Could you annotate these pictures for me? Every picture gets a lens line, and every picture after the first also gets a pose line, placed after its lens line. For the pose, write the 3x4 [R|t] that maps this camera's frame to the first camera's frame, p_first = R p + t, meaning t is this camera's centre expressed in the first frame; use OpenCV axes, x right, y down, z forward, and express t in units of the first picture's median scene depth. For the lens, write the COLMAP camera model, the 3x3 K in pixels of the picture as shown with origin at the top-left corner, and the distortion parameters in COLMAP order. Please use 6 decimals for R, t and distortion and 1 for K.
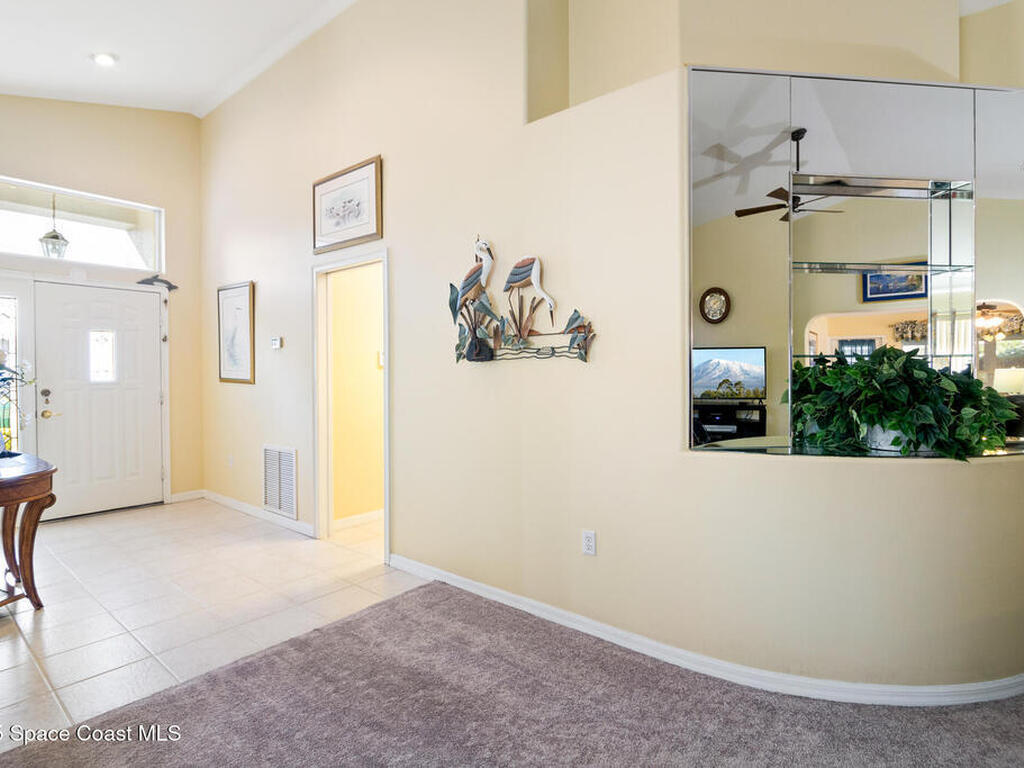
lens RADIAL K [[533.3, 0, 512.7], [0, 533.3, 379.8], [0, 0, 1]] dist [-0.004075, -0.010140]
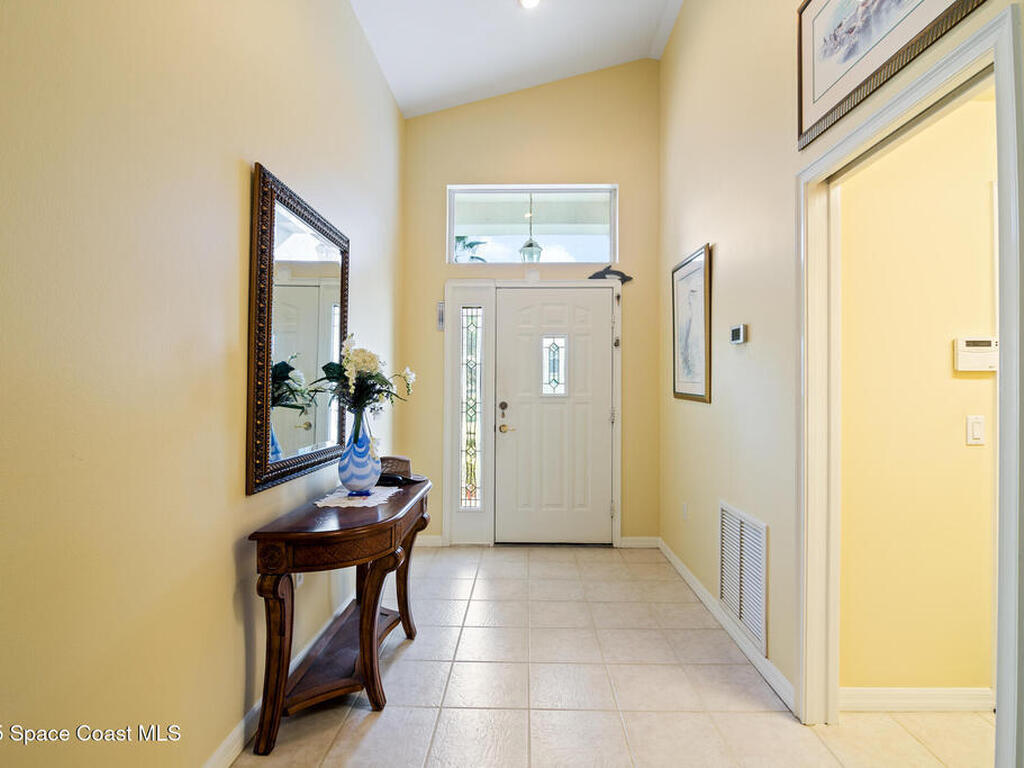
lens RADIAL K [[533.3, 0, 512.7], [0, 533.3, 379.8], [0, 0, 1]] dist [-0.004075, -0.010140]
pose [[0.622067, -0.003998, -0.782954, -0.119084], [-0.015678, 0.999723, -0.017562, -0.004269], [0.782807, 0.023199, 0.621832, 0.379874]]
